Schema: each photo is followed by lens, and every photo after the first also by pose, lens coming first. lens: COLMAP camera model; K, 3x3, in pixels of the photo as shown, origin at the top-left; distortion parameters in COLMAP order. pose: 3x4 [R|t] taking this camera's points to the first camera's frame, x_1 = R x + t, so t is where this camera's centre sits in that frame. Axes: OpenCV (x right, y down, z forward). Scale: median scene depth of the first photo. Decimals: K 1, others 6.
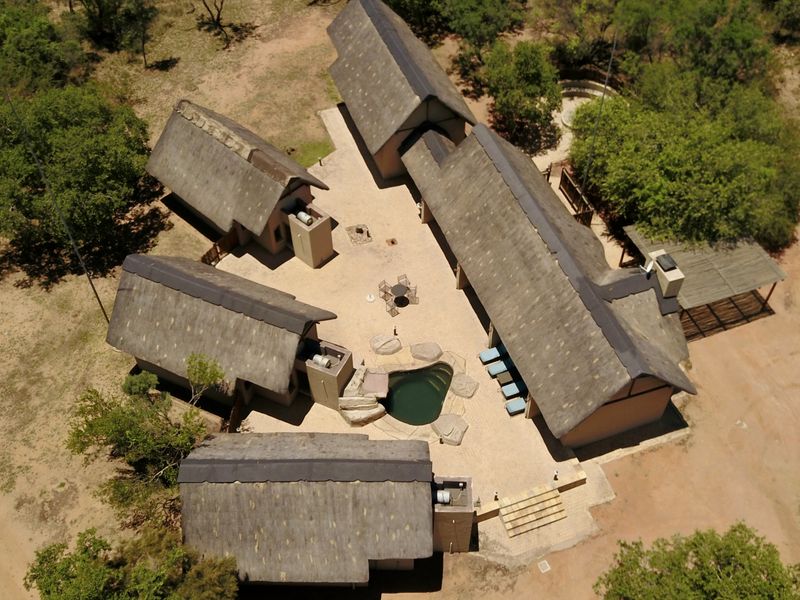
lens RADIAL K [[823.8, 0, 400.0], [0, 823.8, 300.0], [0, 0, 1]] dist [0.087608, -0.364266]
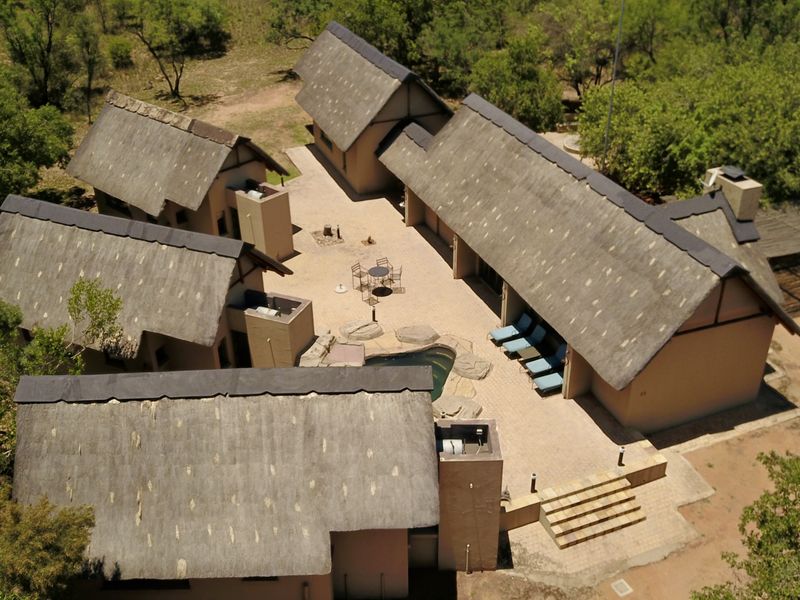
lens RADIAL K [[826.2, 0, 400.0], [0, 826.2, 300.0], [0, 0, 1]] dist [0.001893, -0.005511]
pose [[0.999515, -0.020863, 0.023124, 0.000727], [0.027230, 0.945772, -0.323688, 0.293651], [-0.015117, 0.324161, 0.945881, 0.333840]]
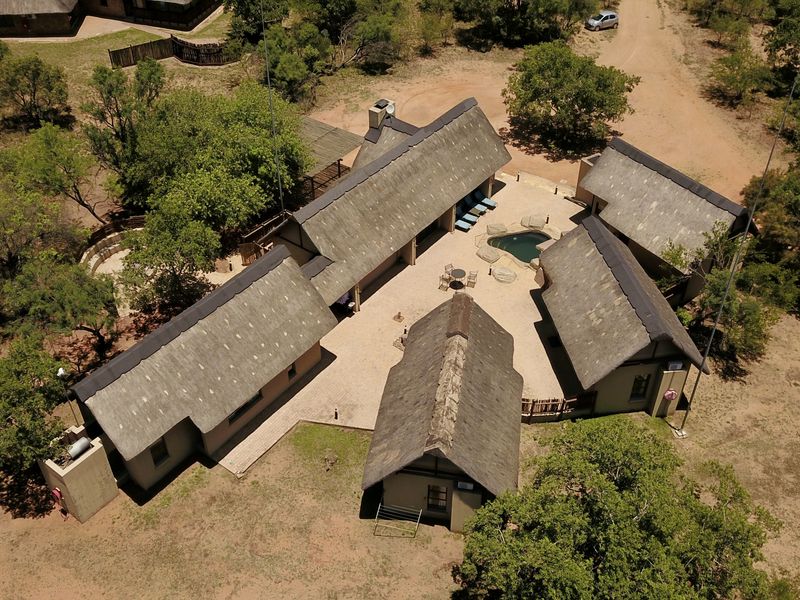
lens RADIAL K [[823.8, 0, 400.0], [0, 823.8, 300.0], [0, 0, 1]] dist [0.087608, -0.364266]
pose [[-0.563794, -0.504376, 0.654019, -0.785482], [0.641192, 0.231832, 0.731524, -0.970373], [-0.520585, 0.831781, 0.192696, 0.977704]]
